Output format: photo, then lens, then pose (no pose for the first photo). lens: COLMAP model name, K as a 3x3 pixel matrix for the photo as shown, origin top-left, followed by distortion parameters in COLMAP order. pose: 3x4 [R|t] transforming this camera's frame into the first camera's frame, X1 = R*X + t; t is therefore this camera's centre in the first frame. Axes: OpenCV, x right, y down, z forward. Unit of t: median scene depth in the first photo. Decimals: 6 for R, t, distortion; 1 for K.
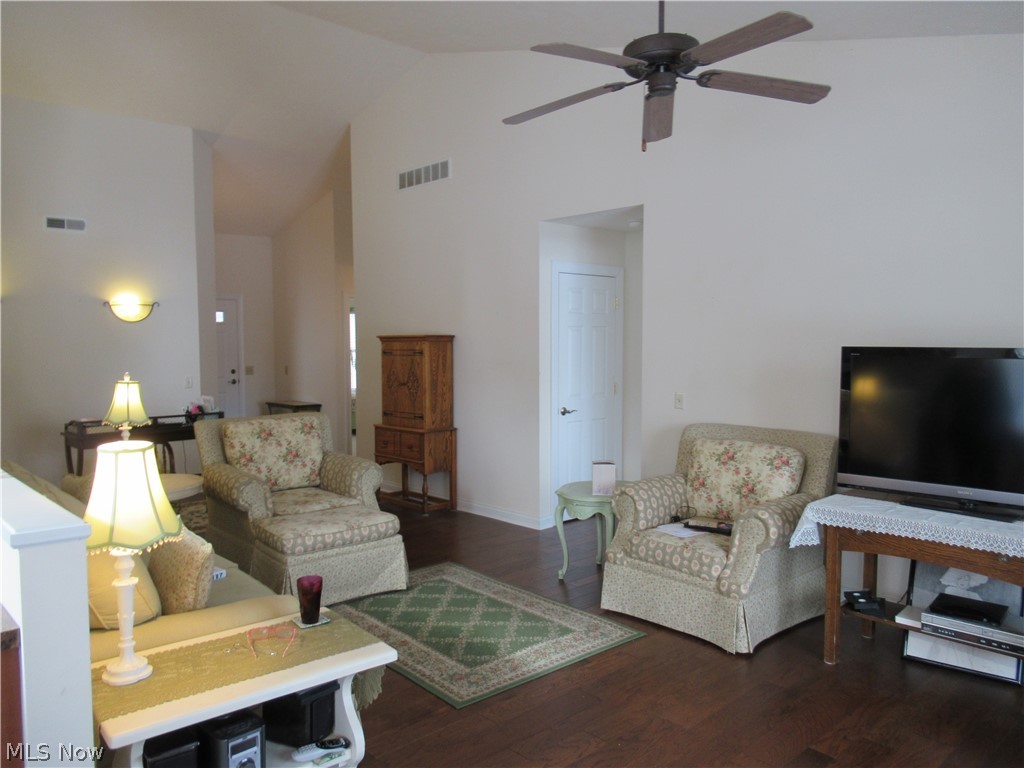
lens RADIAL K [[776.7, 0, 508.0], [0, 776.7, 387.3], [0, 0, 1]] dist [0.006298, 0.017044]
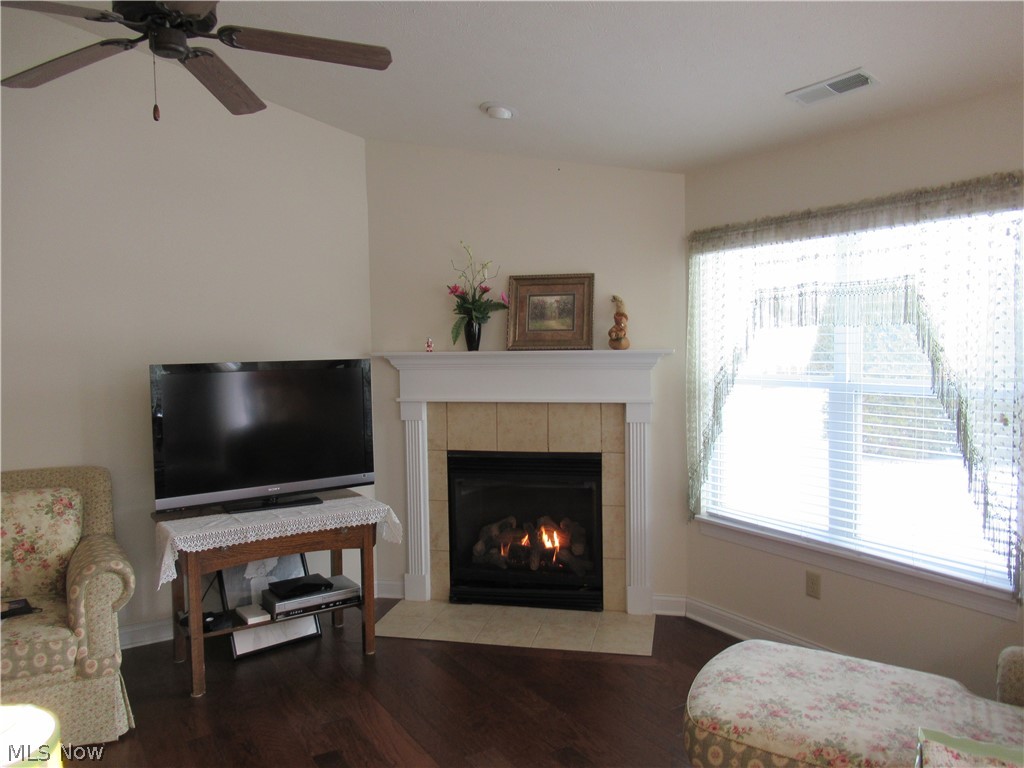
lens RADIAL K [[776.7, 0, 514.0], [0, 776.7, 387.7], [0, 0, 1]] dist [0.006298, 0.017044]
pose [[0.192544, -0.061297, 0.979372, -0.430965], [0.081085, 0.995628, 0.046373, -0.035085], [-0.977933, 0.070483, 0.196672, 0.412091]]
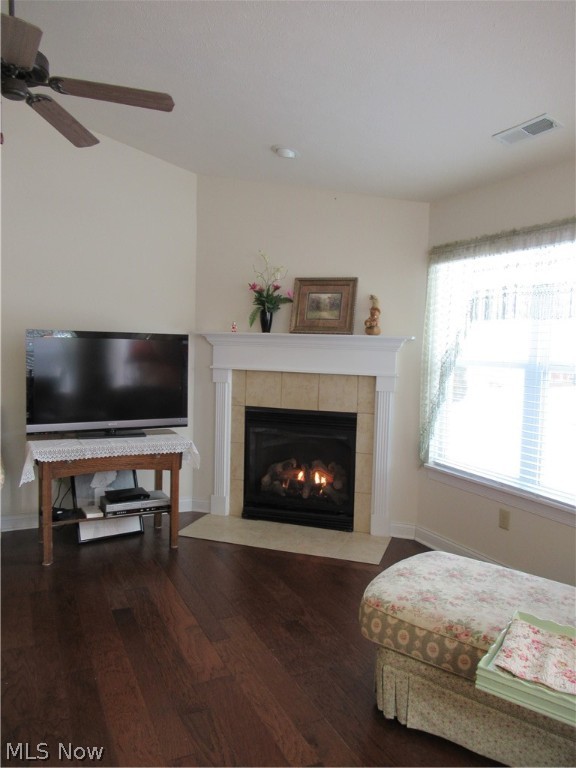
lens RADIAL K [[582.5, 0, 288.1], [0, 582.5, 384.9], [0, 0, 1]] dist [0.006298, 0.017044]
pose [[0.295802, -0.061222, 0.953285, -0.413569], [0.037763, 0.997913, 0.052371, 0.006959], [-0.954502, 0.020508, 0.297497, 0.299089]]
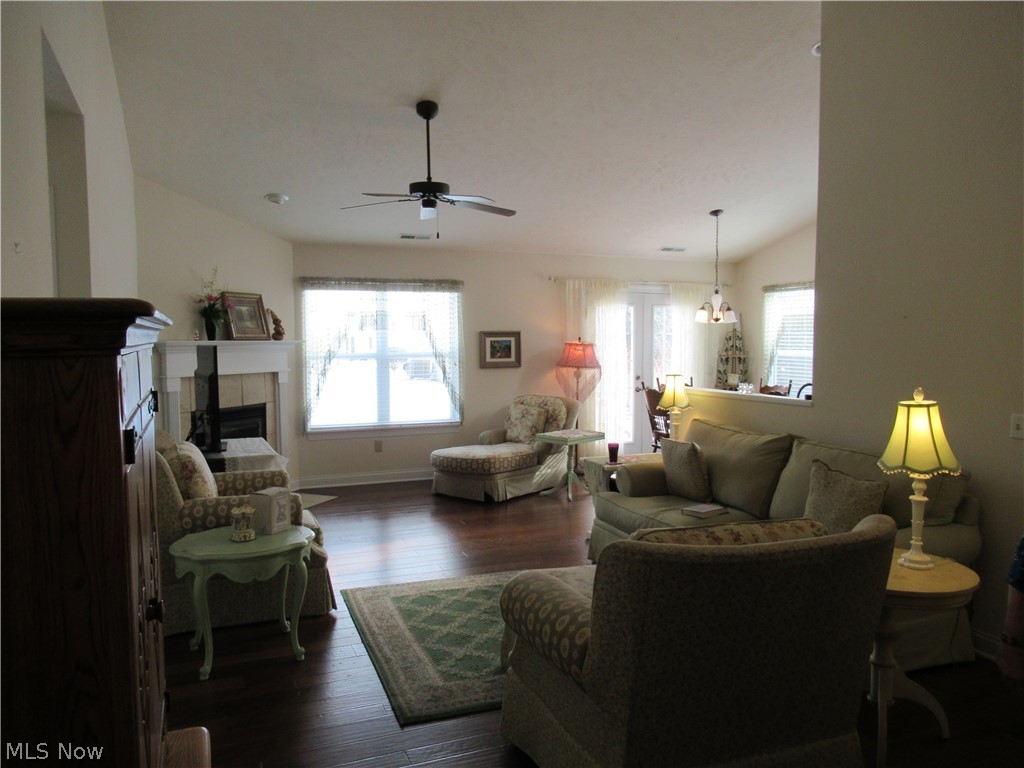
lens RADIAL K [[776.7, 0, 509.7], [0, 776.7, 384.1], [0, 0, 1]] dist [0.006298, 0.017044]
pose [[-0.937402, -0.011064, 0.348072, -0.517899], [0.032380, 0.992396, 0.118748, -0.134402], [-0.346739, 0.122585, -0.929917, 2.190937]]
